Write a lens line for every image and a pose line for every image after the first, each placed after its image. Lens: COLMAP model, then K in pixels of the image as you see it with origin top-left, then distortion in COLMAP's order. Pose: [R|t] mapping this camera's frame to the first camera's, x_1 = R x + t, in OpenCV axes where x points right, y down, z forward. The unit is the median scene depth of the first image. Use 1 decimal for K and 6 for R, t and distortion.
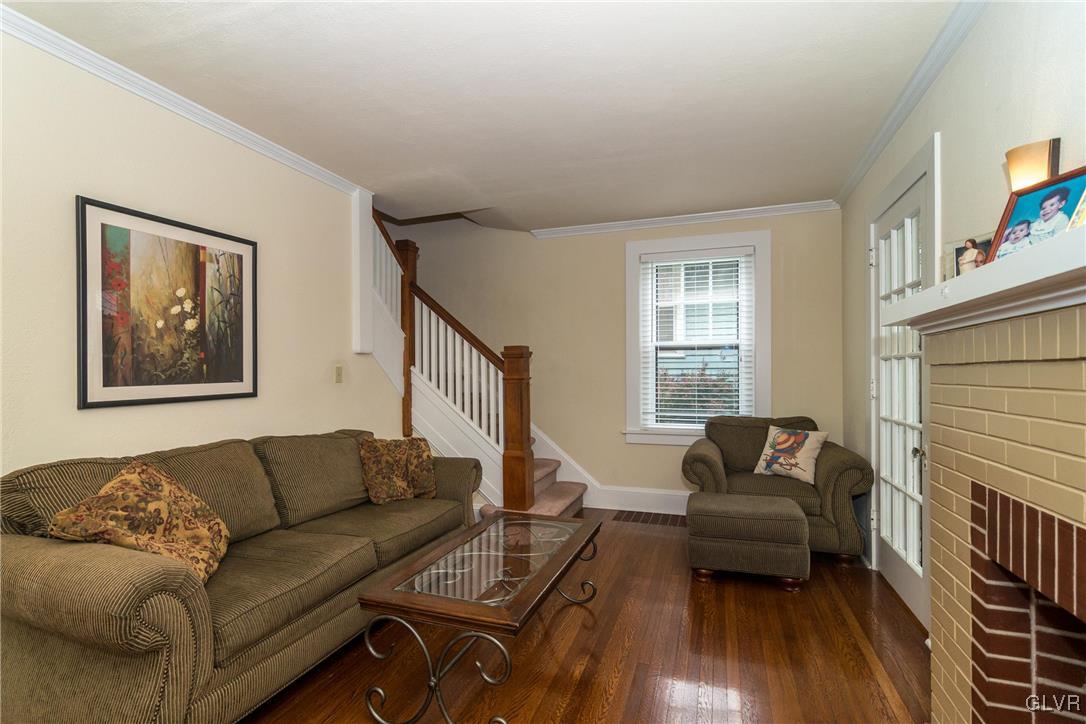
lens RADIAL K [[527.9, 0, 537.9], [0, 527.9, 367.7], [0, 0, 1]] dist [-0.000398, -0.002299]
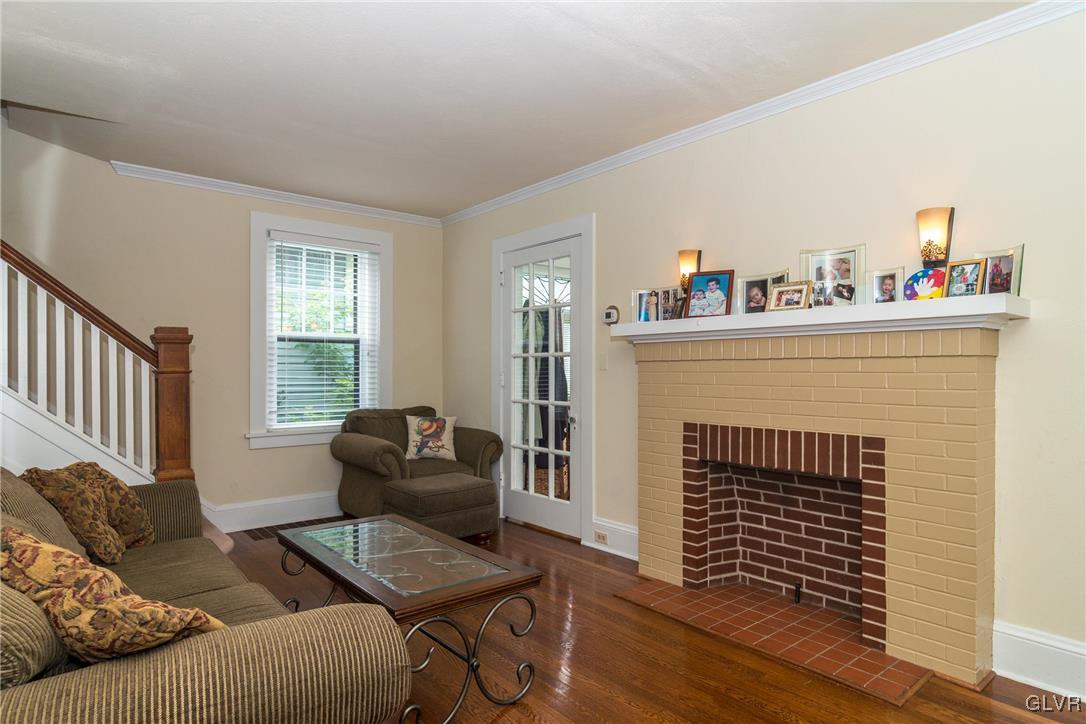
lens RADIAL K [[602.3, 0, 543.2], [0, 602.3, 367.8], [0, 0, 1]] dist [0.002238, -0.000063]
pose [[0.508180, 0.007670, 0.861217, -0.500016], [-0.011182, 0.999935, -0.002307, 0.011205], [-0.861179, -0.008458, 0.508232, 0.127729]]
